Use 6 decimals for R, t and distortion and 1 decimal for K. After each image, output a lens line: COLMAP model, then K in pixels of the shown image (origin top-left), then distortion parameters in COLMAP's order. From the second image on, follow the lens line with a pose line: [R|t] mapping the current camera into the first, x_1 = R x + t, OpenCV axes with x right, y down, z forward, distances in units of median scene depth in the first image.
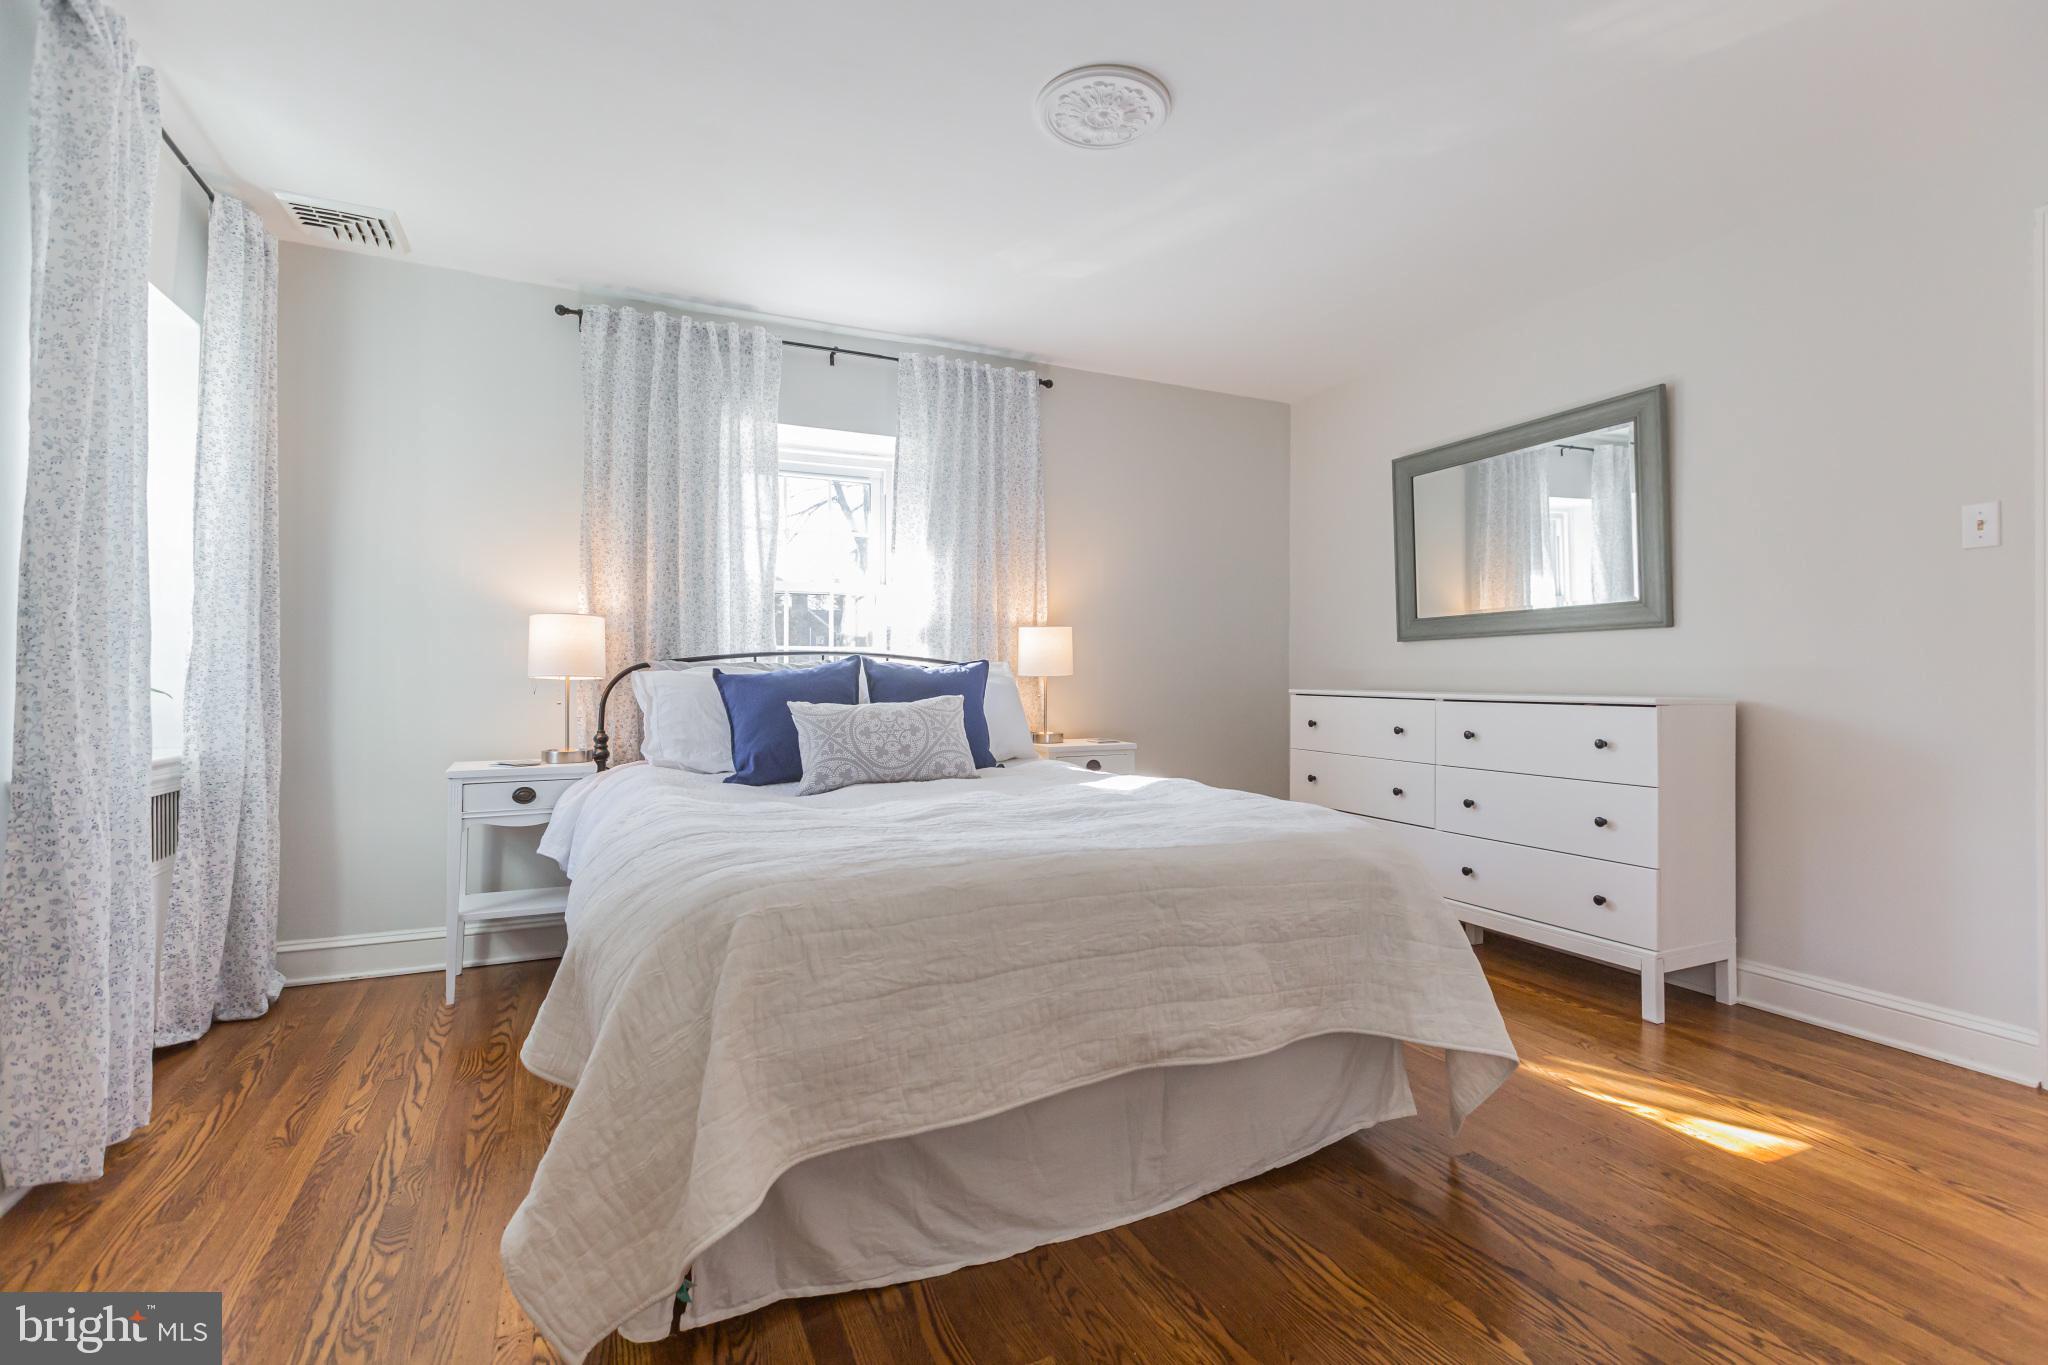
lens RADIAL K [[908.7, 0, 1026.2], [0, 908.7, 686.6], [0, 0, 1]] dist [-0.019612, -0.000049]
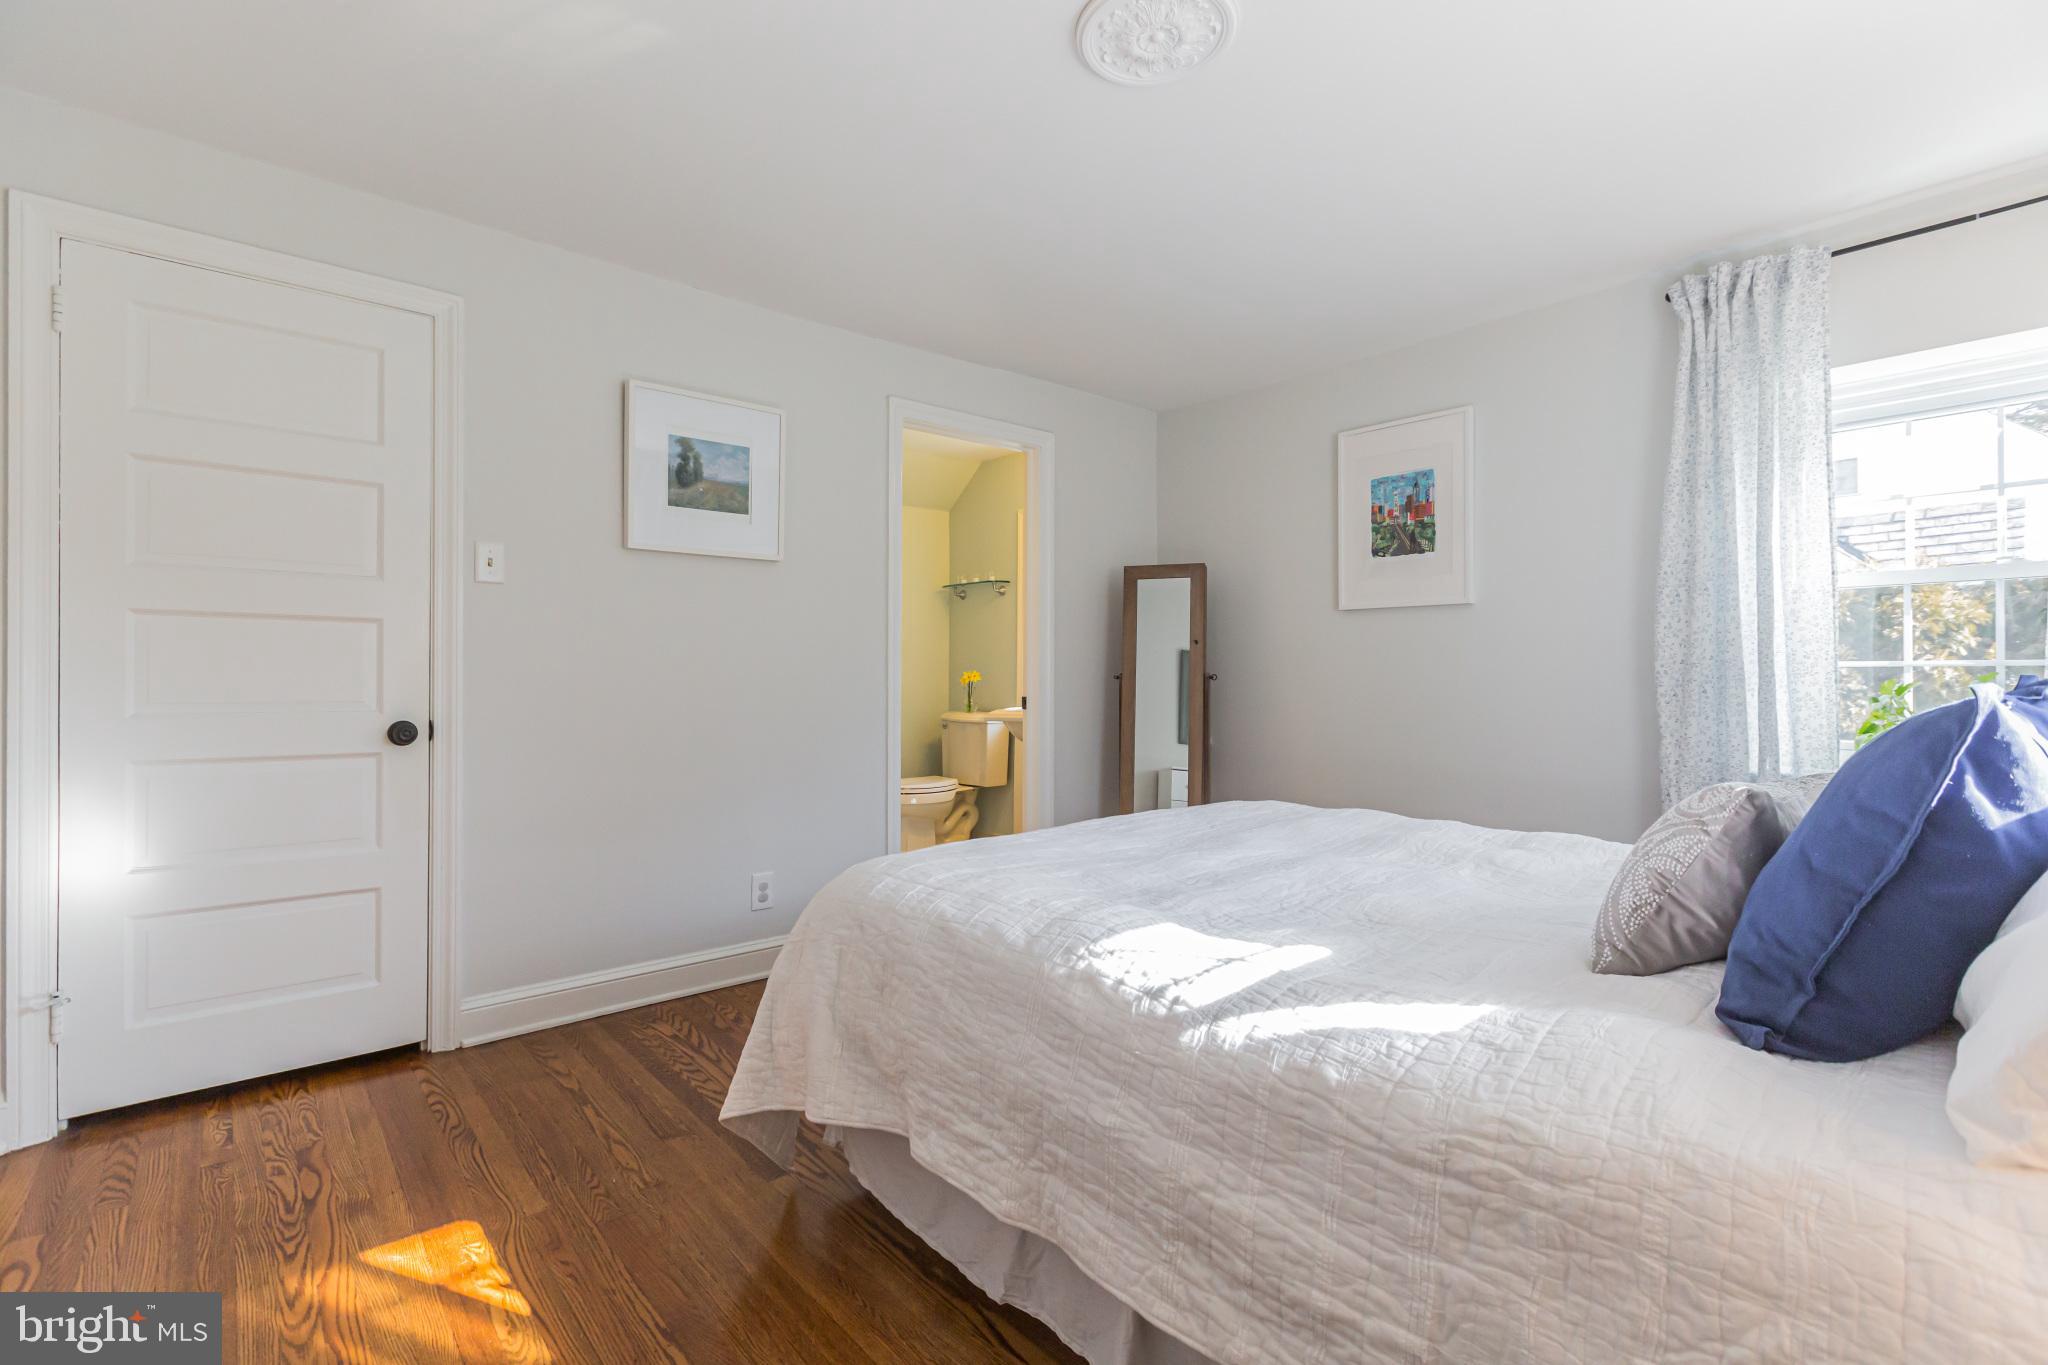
lens RADIAL K [[908.7, 0, 1026.2], [0, 908.7, 686.6], [0, 0, 1]] dist [-0.019612, -0.000049]
pose [[-0.959786, -0.005482, -0.280678, 0.496176], [-0.007623, 0.999950, 0.006538, -0.051579], [0.280628, 0.008414, -0.959780, 2.018947]]
